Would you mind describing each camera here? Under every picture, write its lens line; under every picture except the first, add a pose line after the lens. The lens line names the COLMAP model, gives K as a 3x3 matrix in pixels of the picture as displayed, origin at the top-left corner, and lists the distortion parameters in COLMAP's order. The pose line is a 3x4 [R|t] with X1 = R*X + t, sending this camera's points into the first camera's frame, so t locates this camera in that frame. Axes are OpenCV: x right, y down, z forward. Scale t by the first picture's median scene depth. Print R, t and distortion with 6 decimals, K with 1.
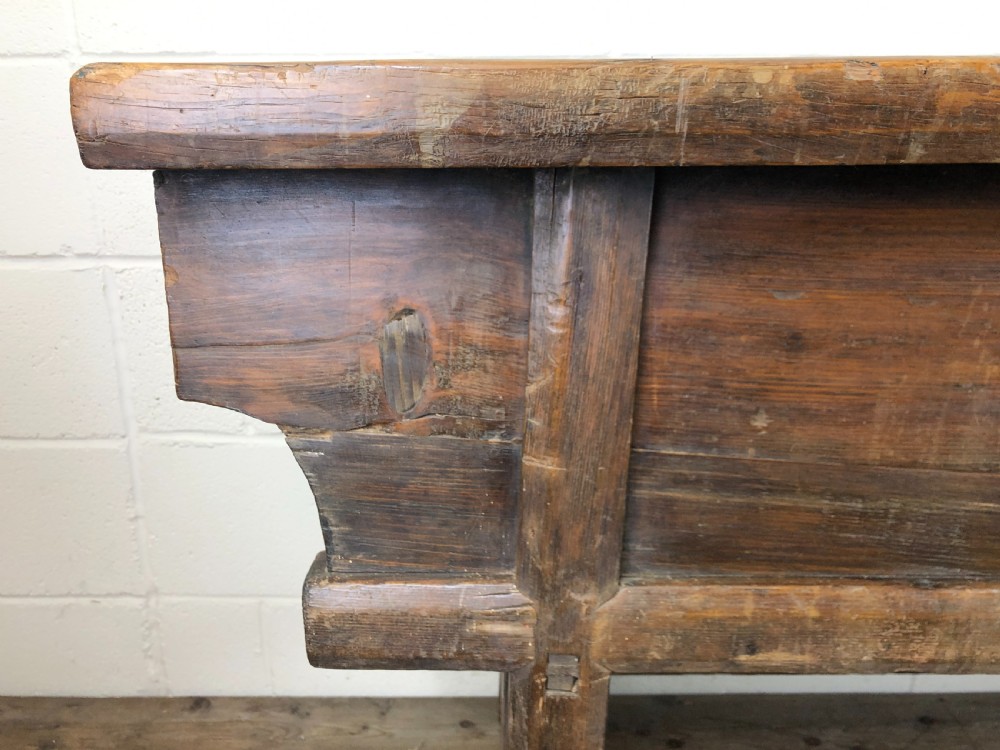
lens RADIAL K [[892.4, 0, 529.8], [0, 892.4, 373.0], [0, 0, 1]] dist [-0.002912, -0.000059]
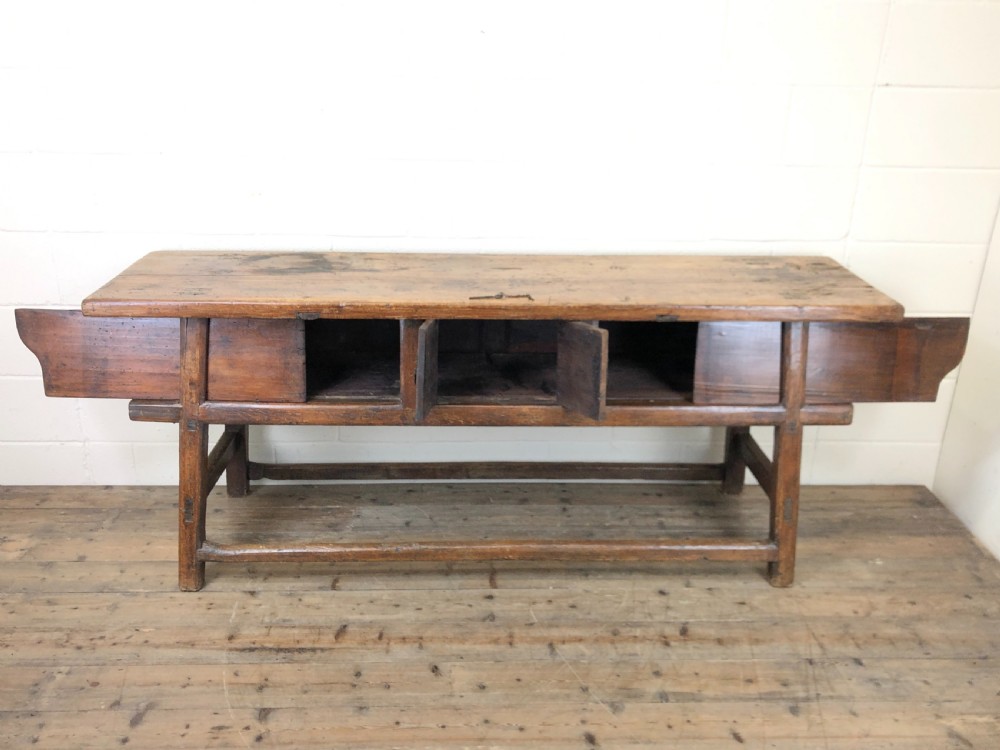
lens RADIAL K [[887.2, 0, 504.5], [0, 887.2, 370.4], [0, 0, 1]] dist [0.003821, -0.006064]
pose [[0.999174, 0.005053, 0.040323, 0.716307], [-0.008252, 0.996797, 0.079550, -0.165005], [-0.039792, -0.079817, 0.996015, -1.671824]]
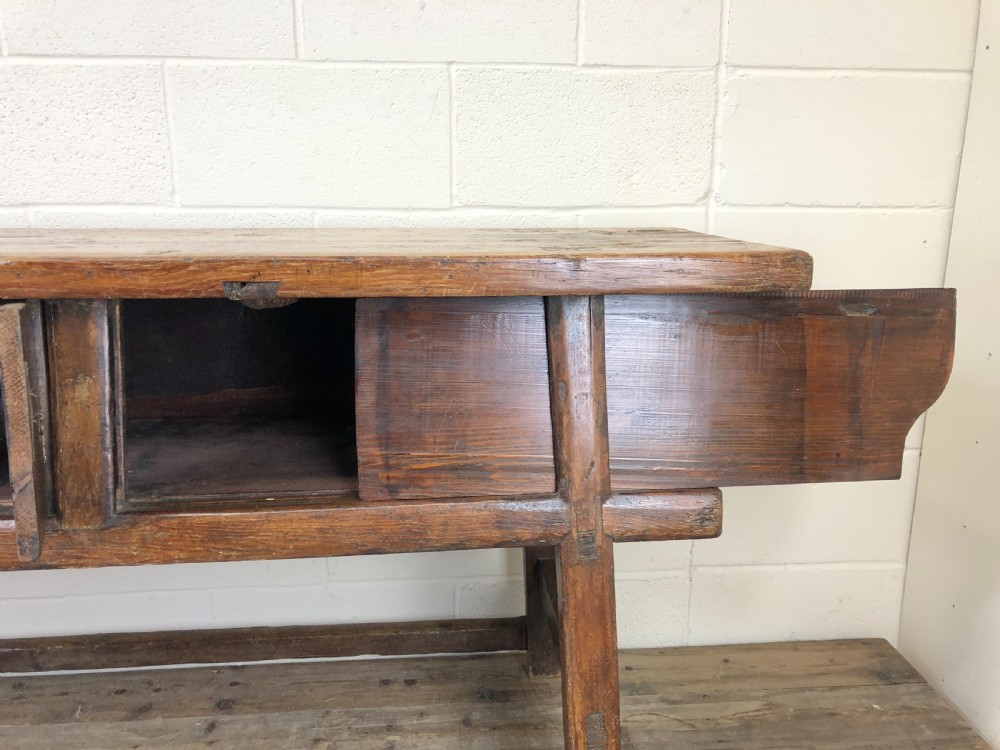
lens RADIAL K [[841.1, 0, 500.0], [0, 841.1, 375.0], [0, 0, 1]] dist [0.065932, -0.092667]
pose [[0.995582, -0.018600, 0.092035, 1.371920], [0.024424, 0.997742, -0.062561, 0.022021], [-0.090664, 0.064532, 0.993789, -0.379373]]
